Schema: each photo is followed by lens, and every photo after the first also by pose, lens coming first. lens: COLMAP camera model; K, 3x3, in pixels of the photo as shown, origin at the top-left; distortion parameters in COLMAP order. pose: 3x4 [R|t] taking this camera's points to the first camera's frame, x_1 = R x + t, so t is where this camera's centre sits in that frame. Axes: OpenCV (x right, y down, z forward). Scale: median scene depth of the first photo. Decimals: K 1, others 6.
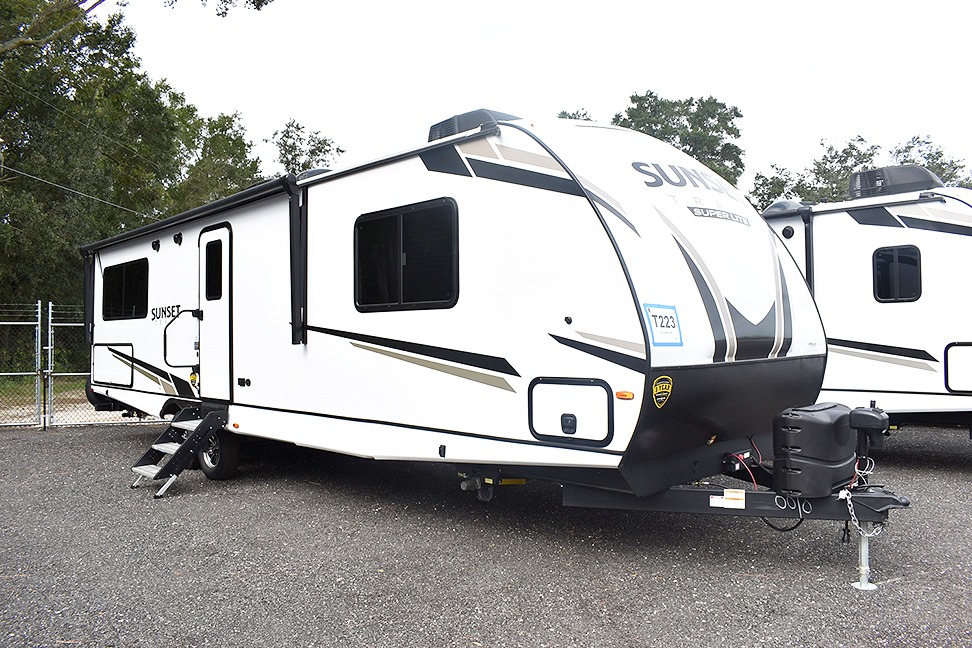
lens RADIAL K [[761.3, 0, 486.0], [0, 761.3, 324.0], [0, 0, 1]] dist [-0.096839, 0.017497]
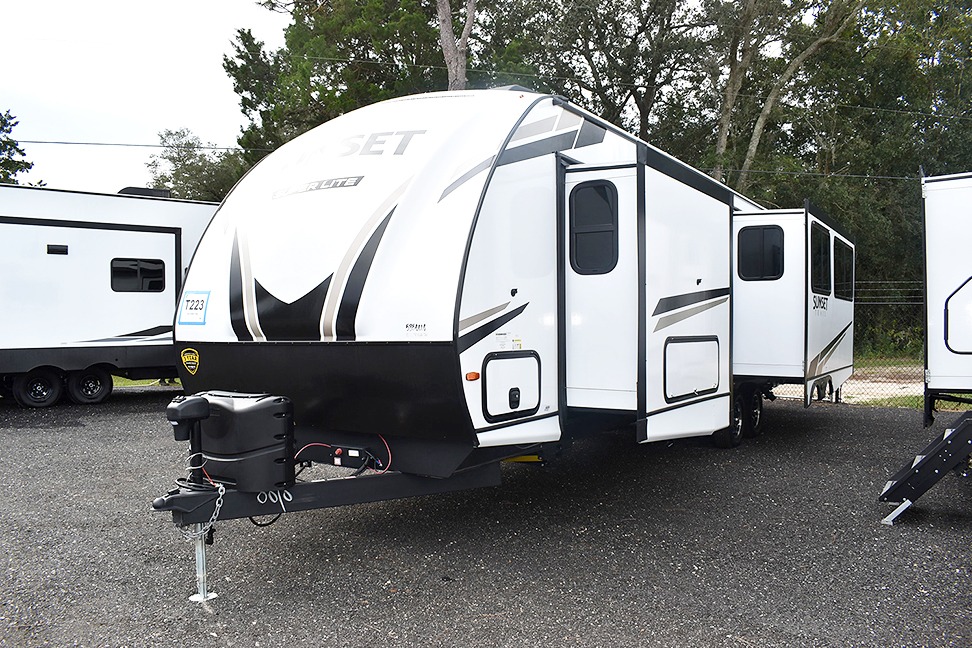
lens RADIAL K [[761.3, 0, 486.0], [0, 761.3, 324.0], [0, 0, 1]] dist [-0.096839, 0.017497]
pose [[0.221537, 0.015571, -0.975028, 1.510325], [0.019074, 0.999612, 0.020298, 0.012090], [0.974965, -0.023095, 0.221154, 1.175804]]
